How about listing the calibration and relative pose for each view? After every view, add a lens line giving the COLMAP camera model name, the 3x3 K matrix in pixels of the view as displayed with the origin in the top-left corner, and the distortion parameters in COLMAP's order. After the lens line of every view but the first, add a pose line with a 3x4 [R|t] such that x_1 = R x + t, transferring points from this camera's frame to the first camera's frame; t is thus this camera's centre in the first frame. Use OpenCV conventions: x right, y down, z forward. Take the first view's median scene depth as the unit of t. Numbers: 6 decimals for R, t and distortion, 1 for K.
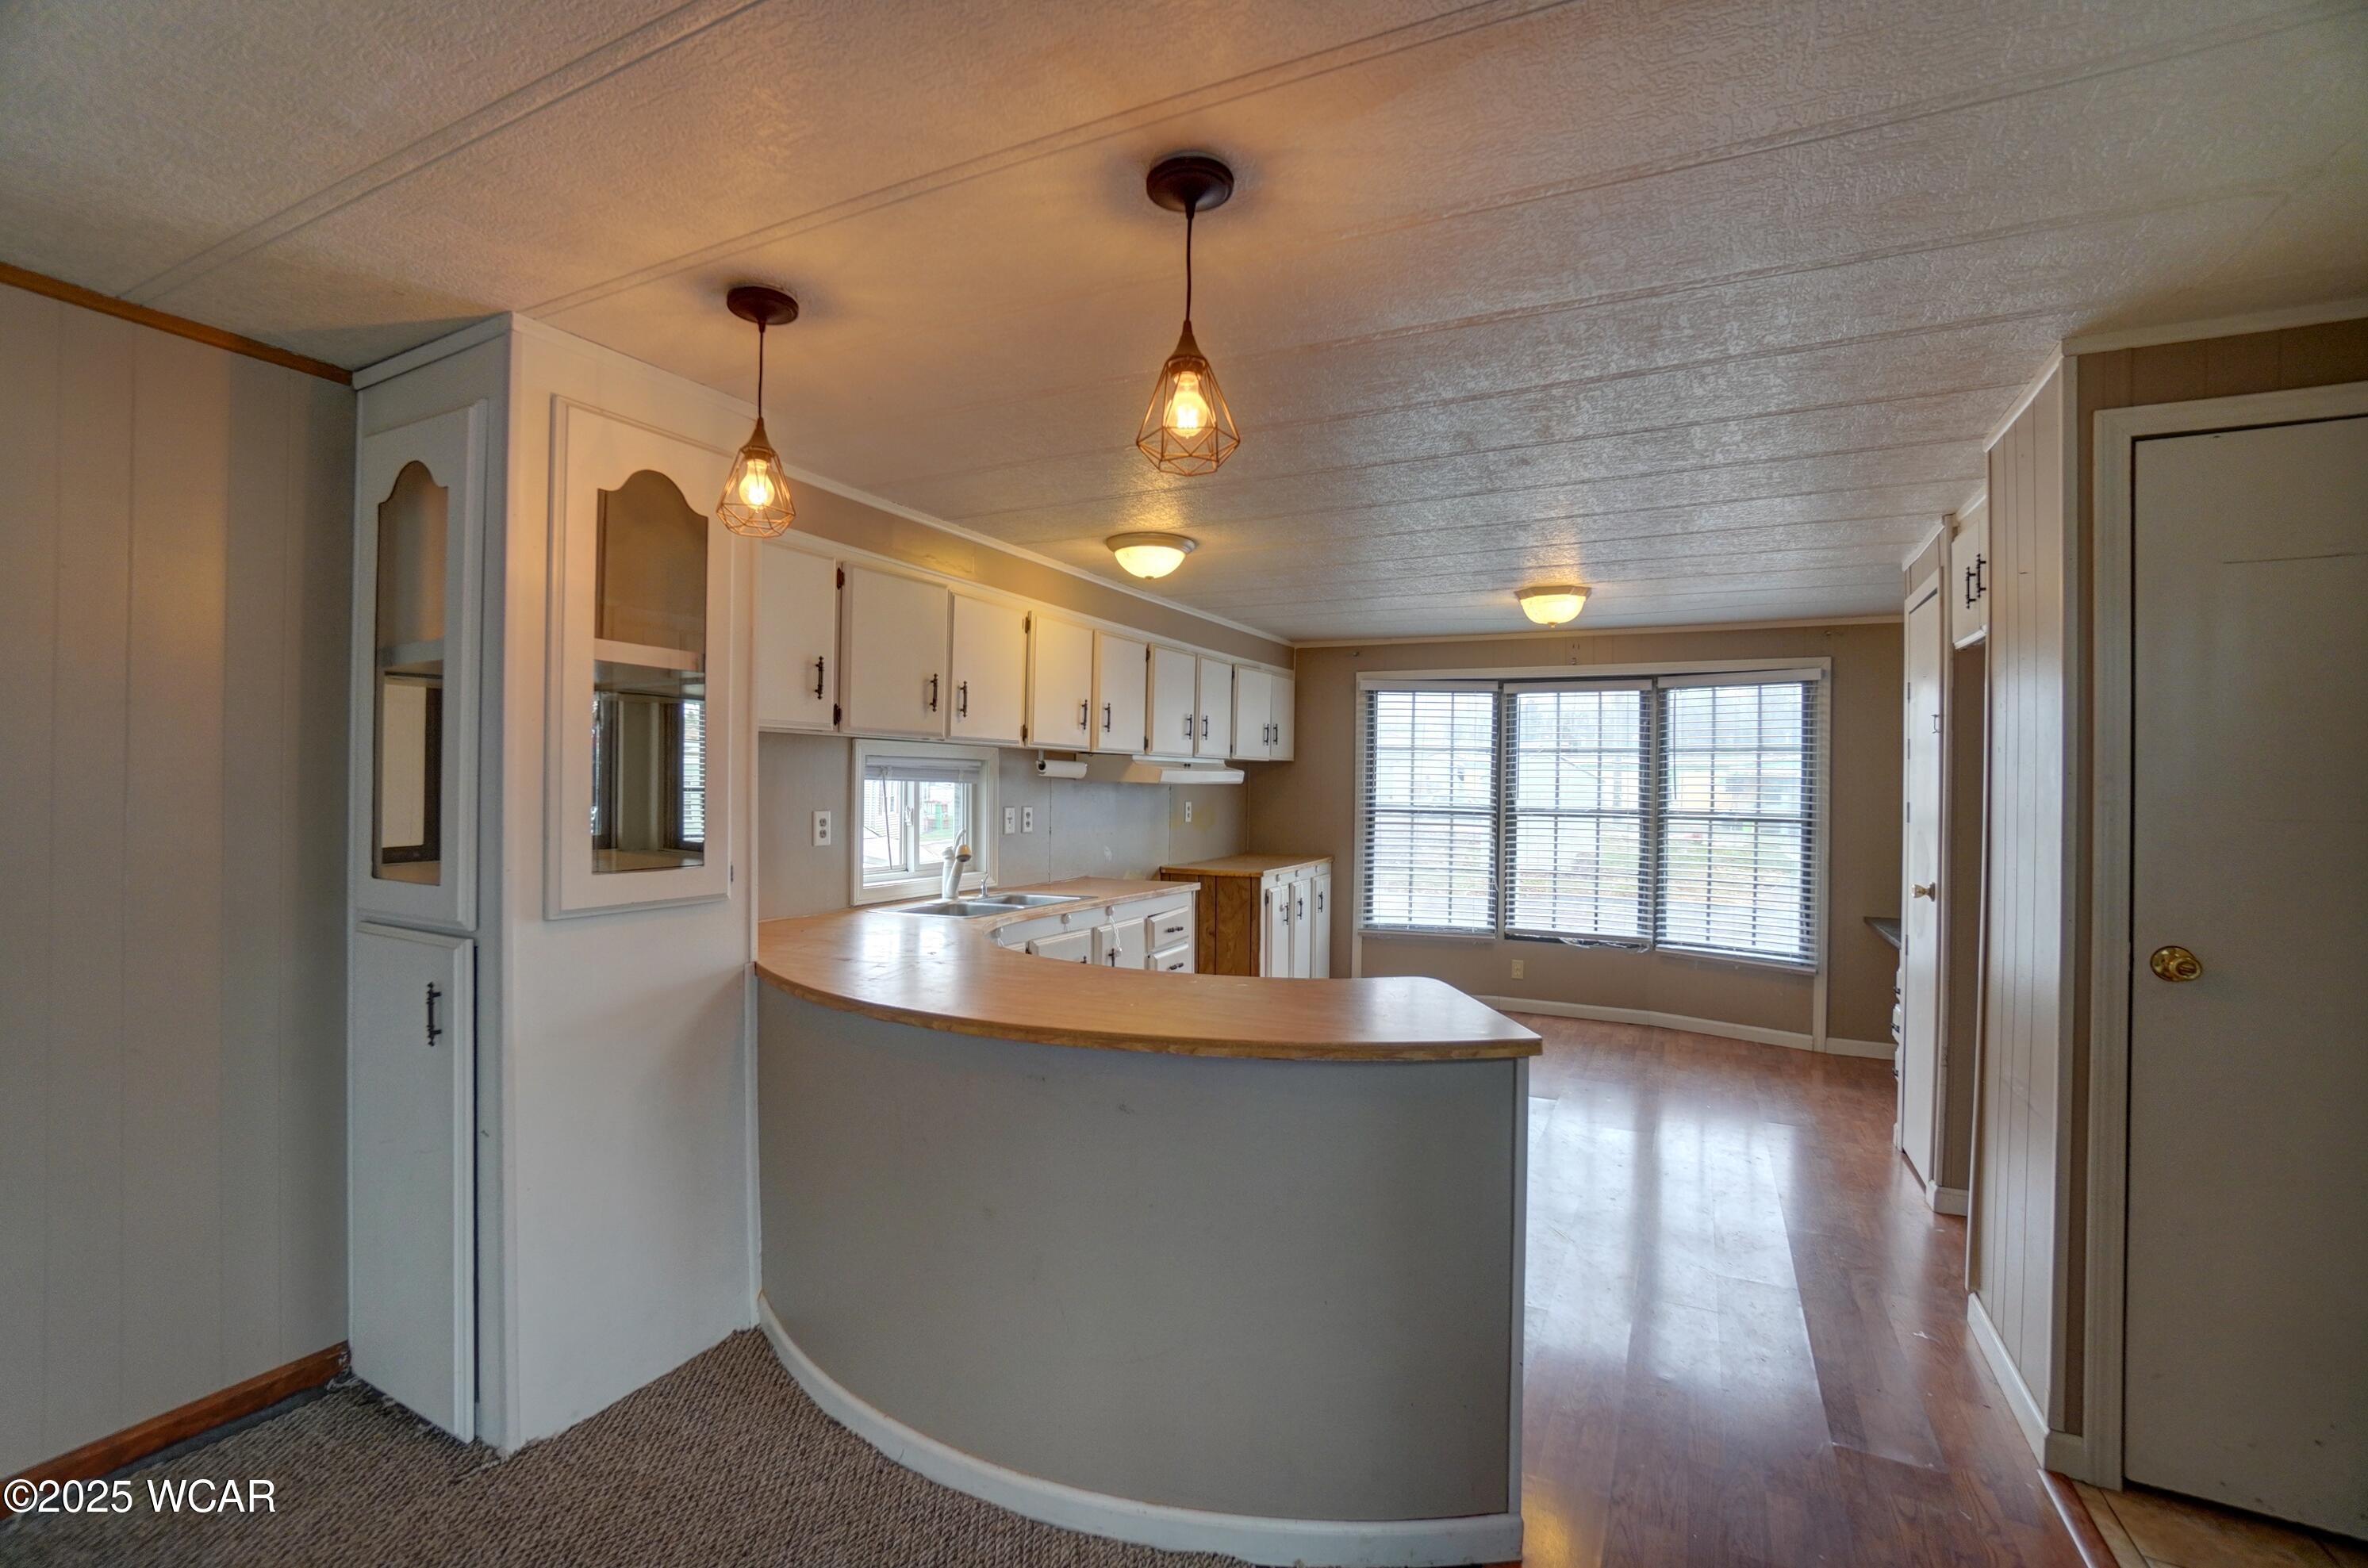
lens RADIAL K [[1051.9, 0, 1155.3], [0, 1051.9, 777.1], [0, 0, 1]] dist [-0.061754, 0.021330]
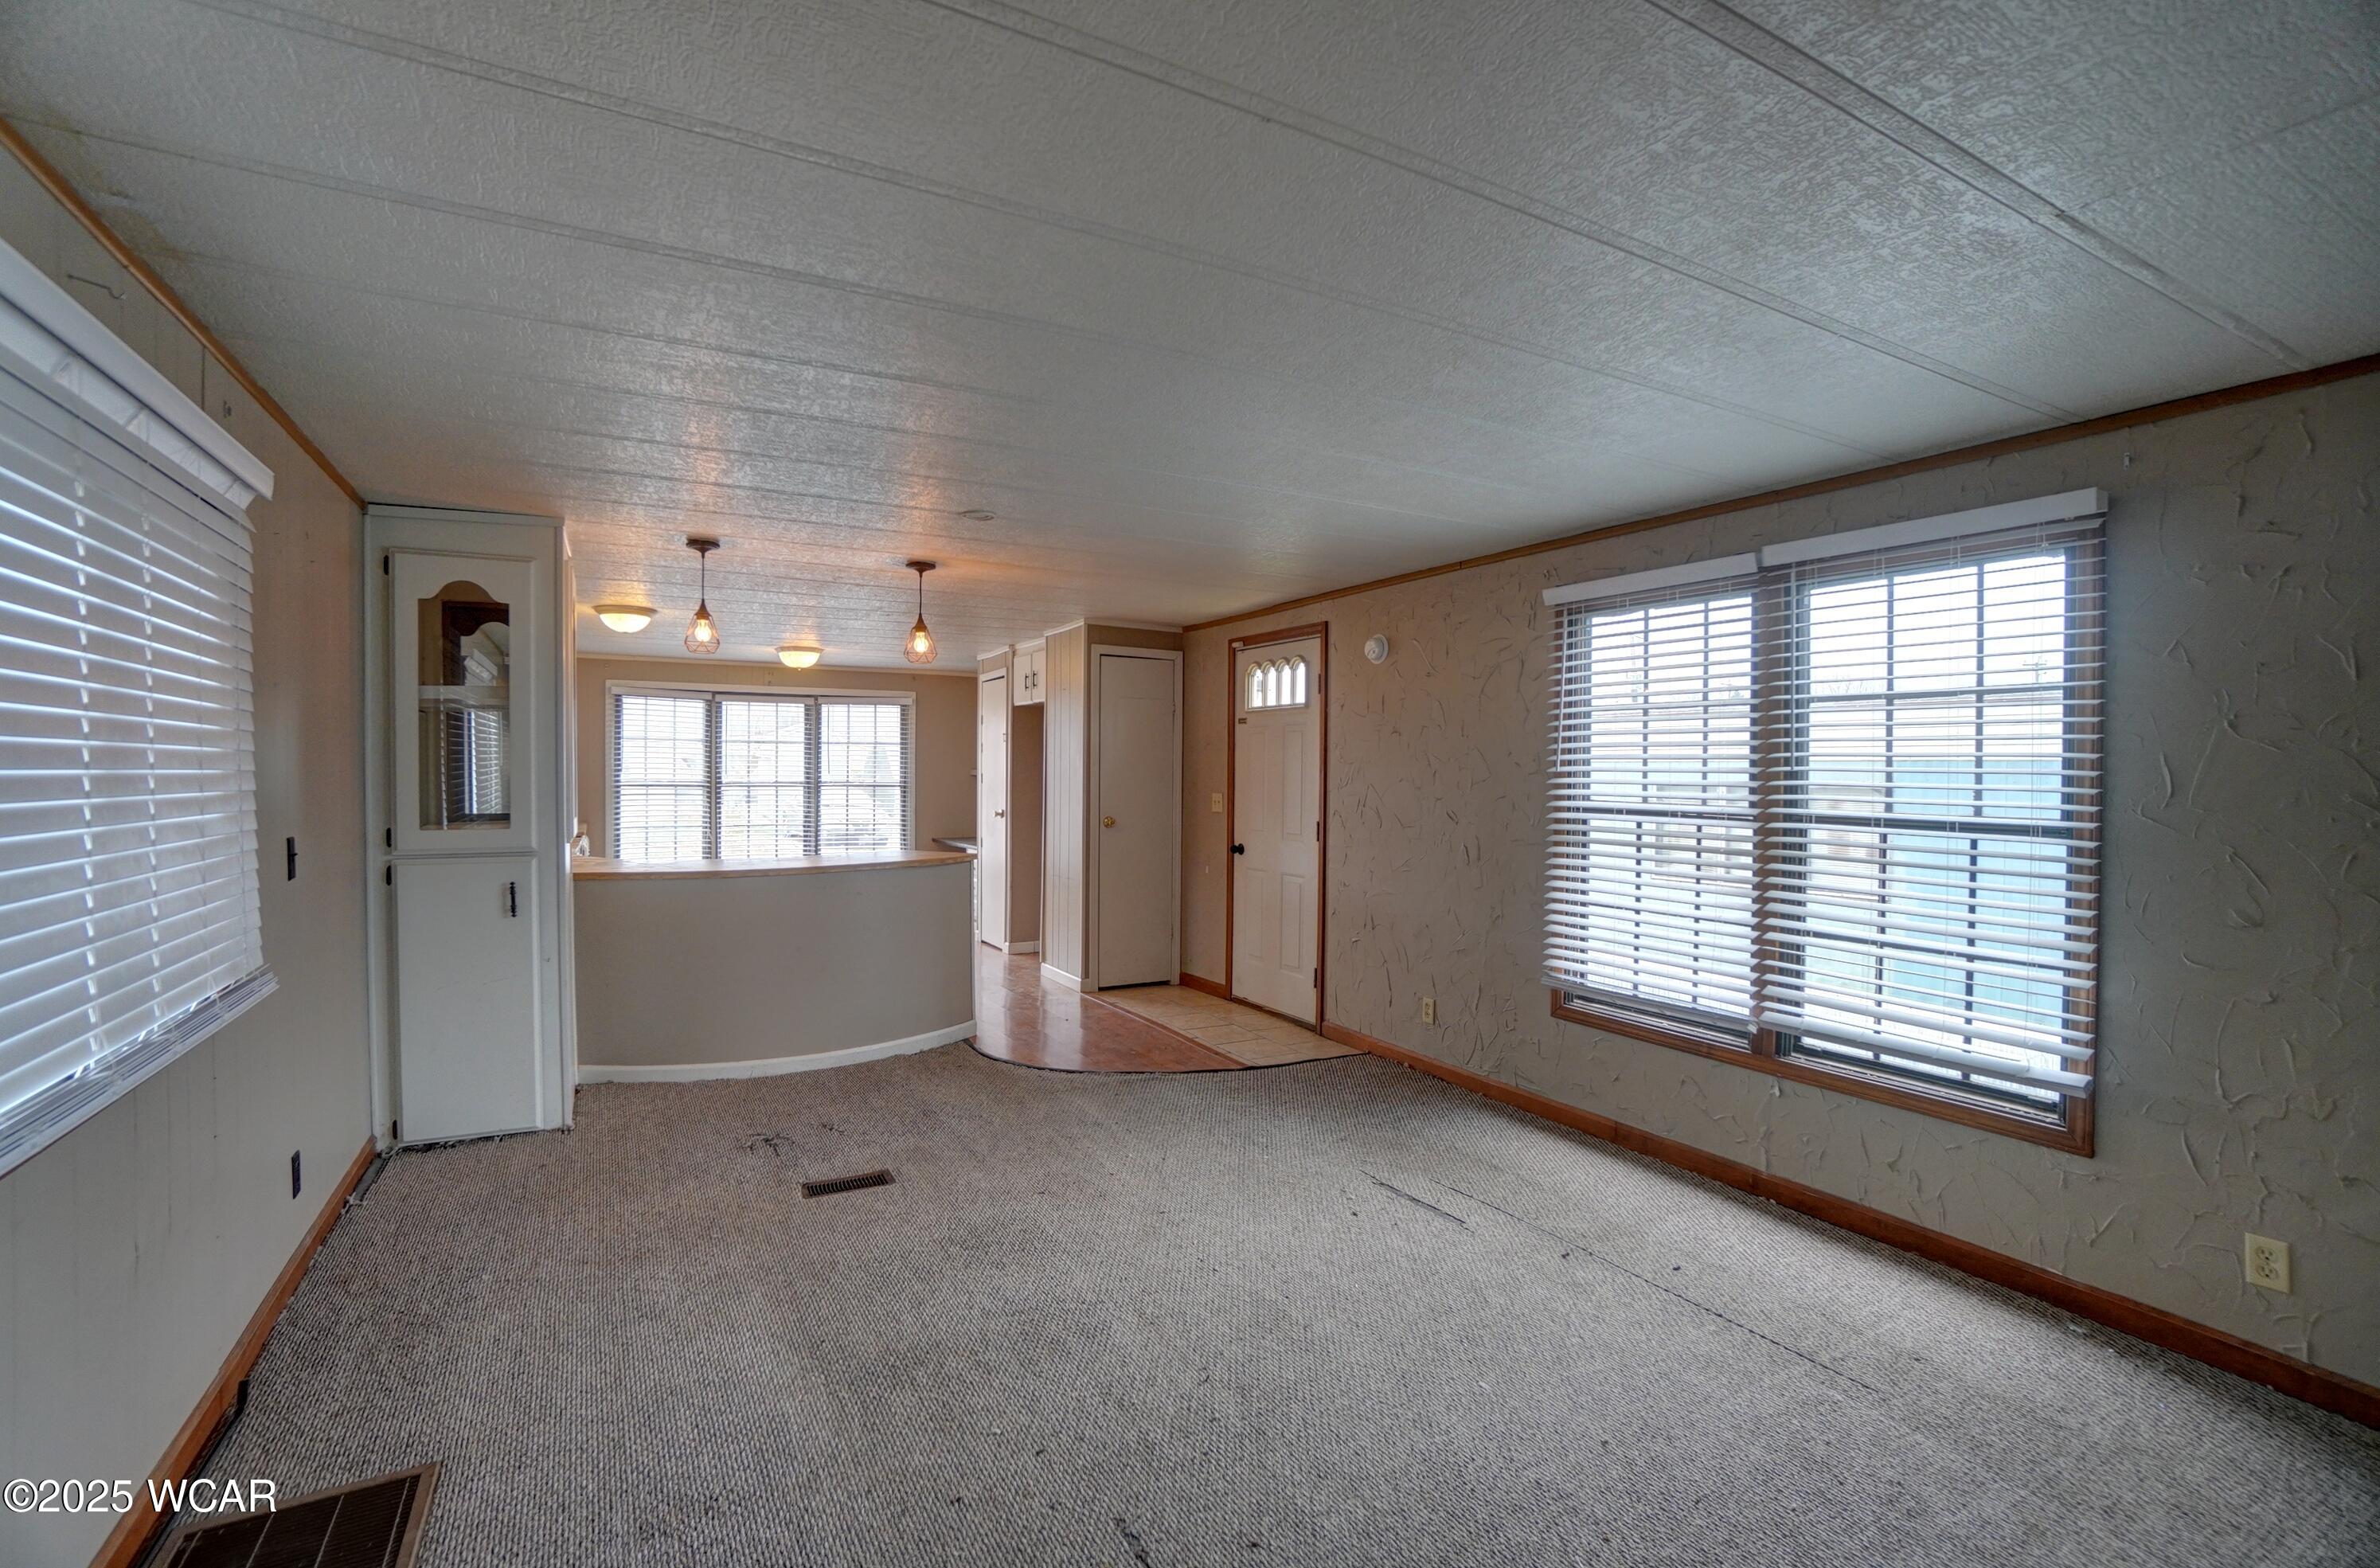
lens RADIAL K [[1057.4, 0, 1168.7], [0, 1057.4, 796.1], [0, 0, 1]] dist [-0.061754, 0.021330]
pose [[0.560481, -0.027952, 0.827696, -0.640222], [-0.005903, 0.999270, 0.037743, -0.010486], [-0.828146, -0.026040, 0.559907, -0.399071]]
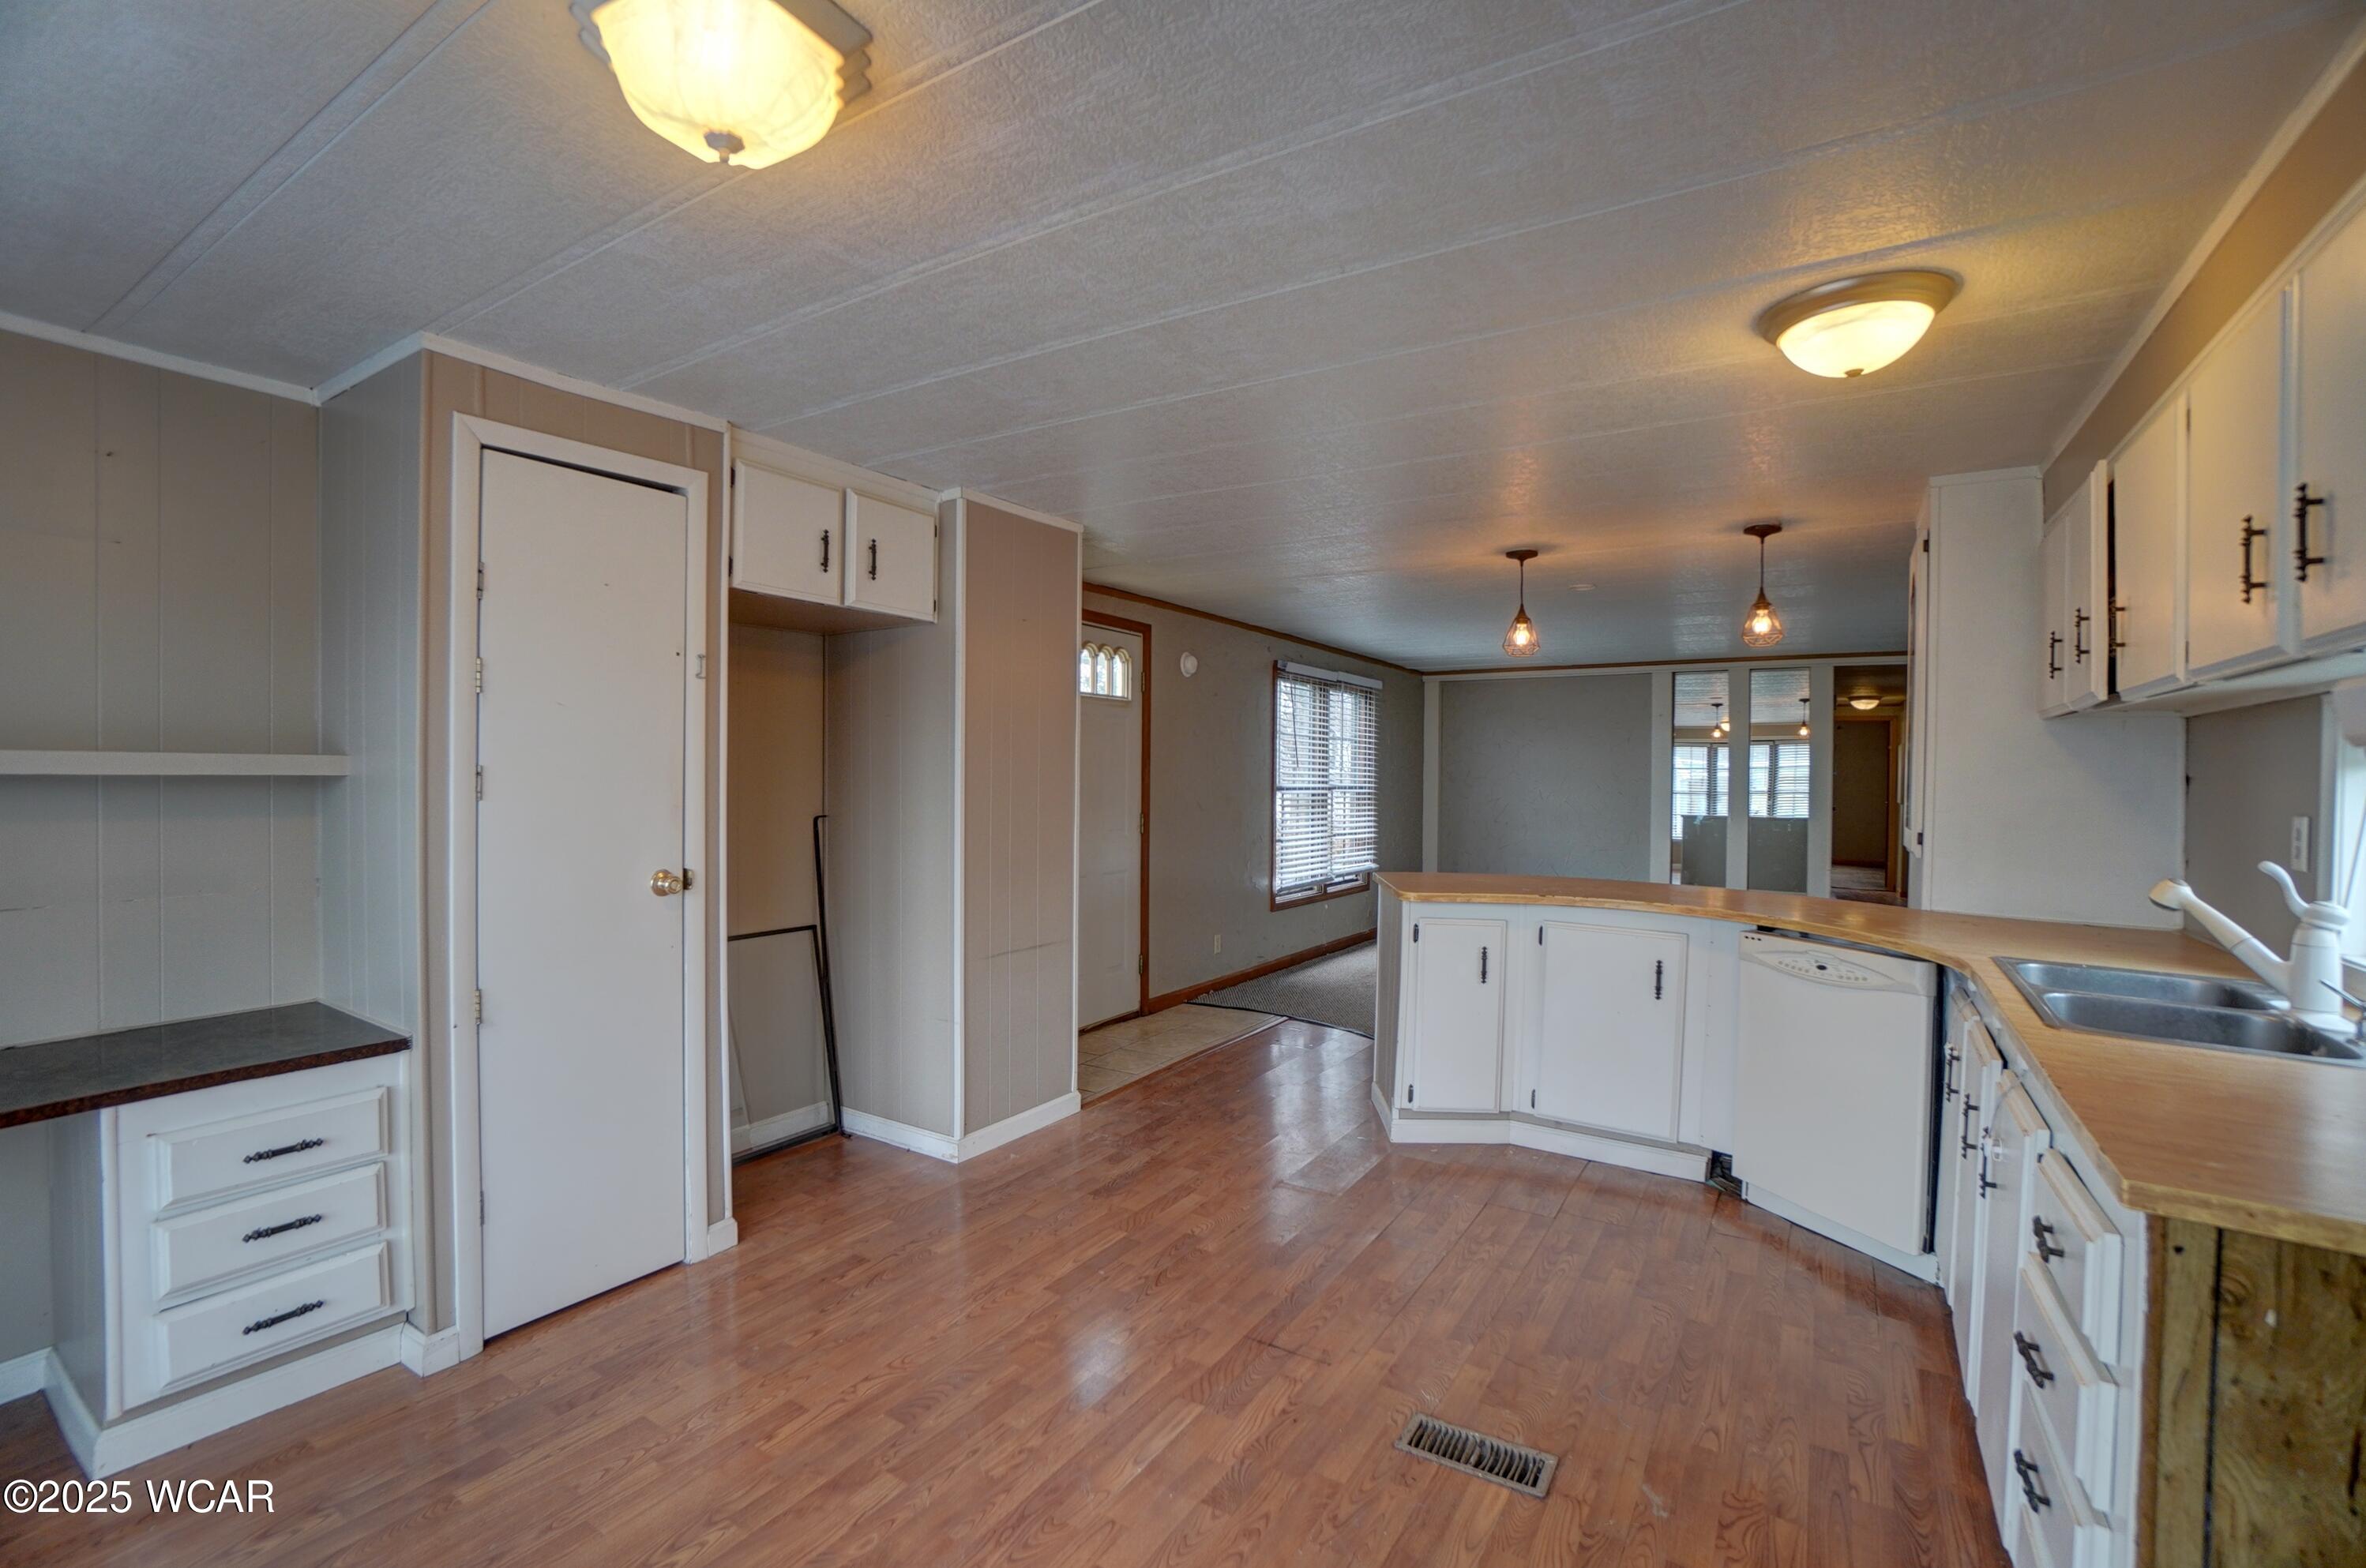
lens RADIAL K [[1051.0, 0, 1147.5], [0, 1051.0, 785.7], [0, 0, 1]] dist [-0.061754, 0.021330]
pose [[-0.994363, -0.022296, 0.103654, 0.226762], [-0.021710, 0.999741, 0.006777, 0.018297], [-0.103778, 0.004489, -0.994590, 1.209674]]
